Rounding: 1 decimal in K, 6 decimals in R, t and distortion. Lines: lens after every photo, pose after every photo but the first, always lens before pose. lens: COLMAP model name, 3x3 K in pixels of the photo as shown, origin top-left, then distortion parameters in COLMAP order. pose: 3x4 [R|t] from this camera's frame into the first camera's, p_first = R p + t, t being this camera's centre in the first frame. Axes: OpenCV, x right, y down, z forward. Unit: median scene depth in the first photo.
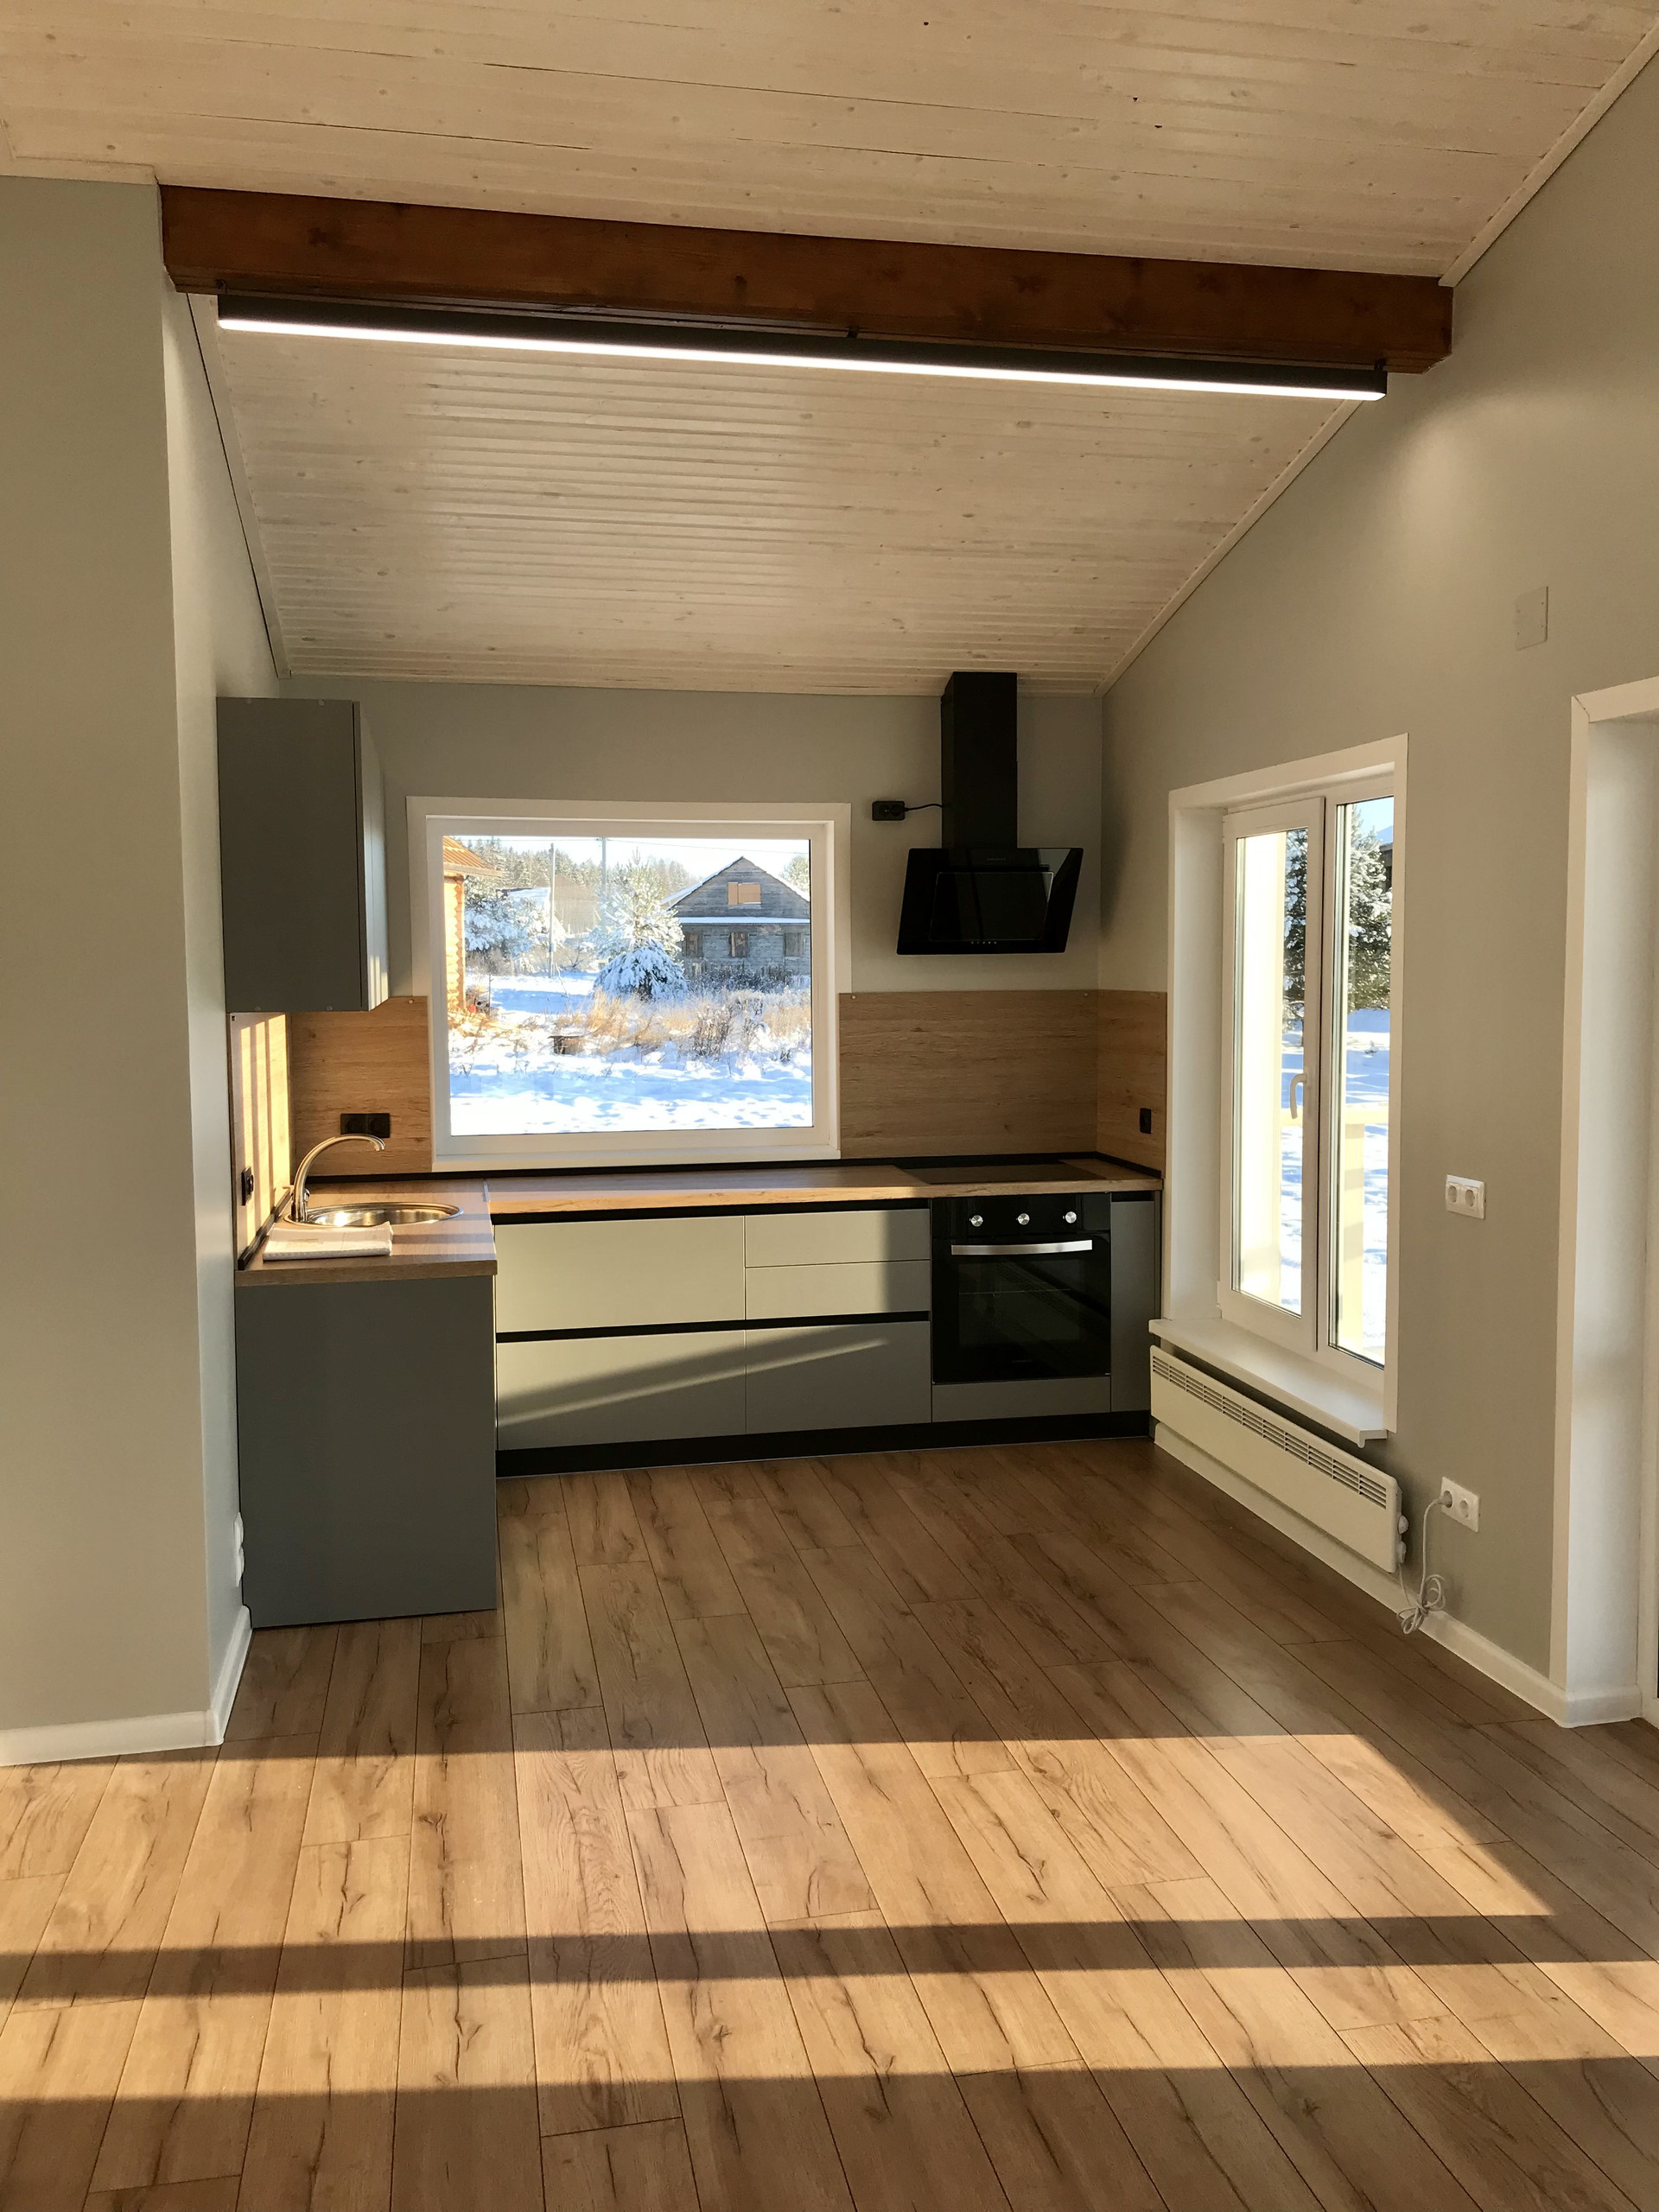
lens RADIAL K [[1795.9, 0, 829.5], [0, 1795.9, 1106.0], [0, 0, 1]] dist [0.005924, 0.002331]
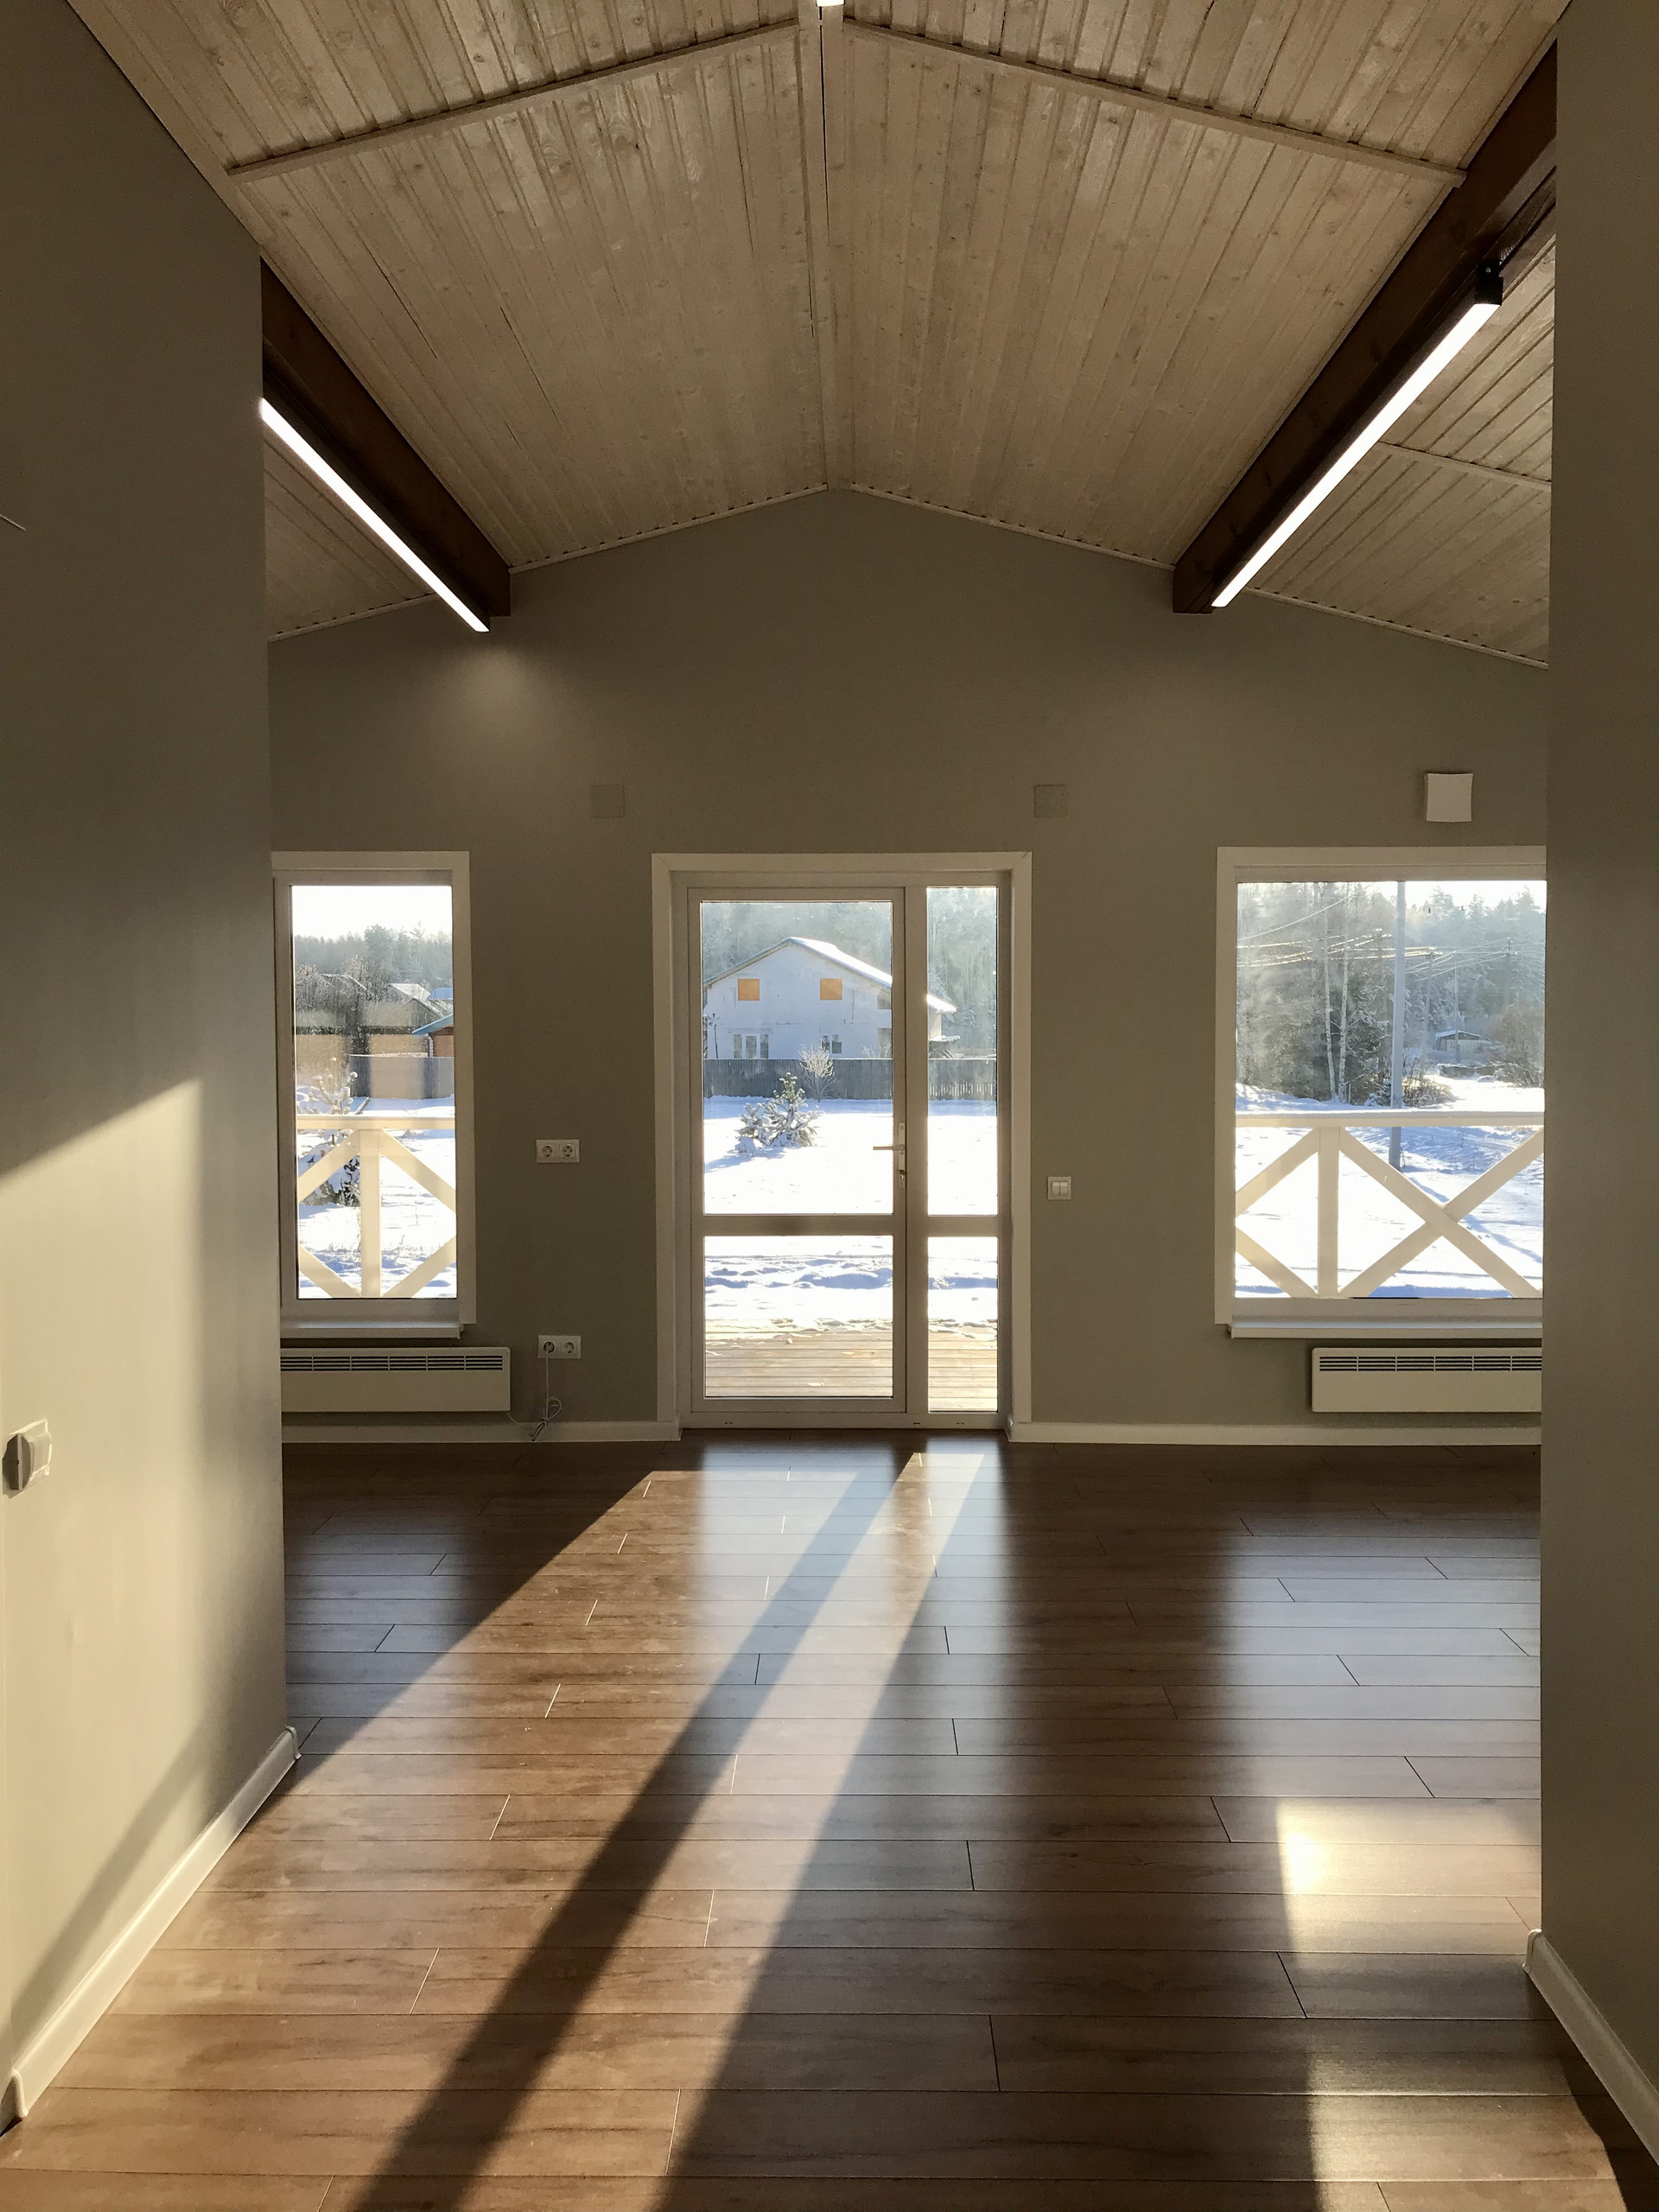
lens RADIAL K [[1795.9, 0, 829.5], [0, 1795.9, 1106.0], [0, 0, 1]] dist [0.005924, 0.002331]
pose [[0.226324, -0.041431, 0.973170, -1.144017], [0.078659, 0.996609, 0.024136, -0.009202], [-0.970871, 0.071086, 0.228816, 0.410778]]
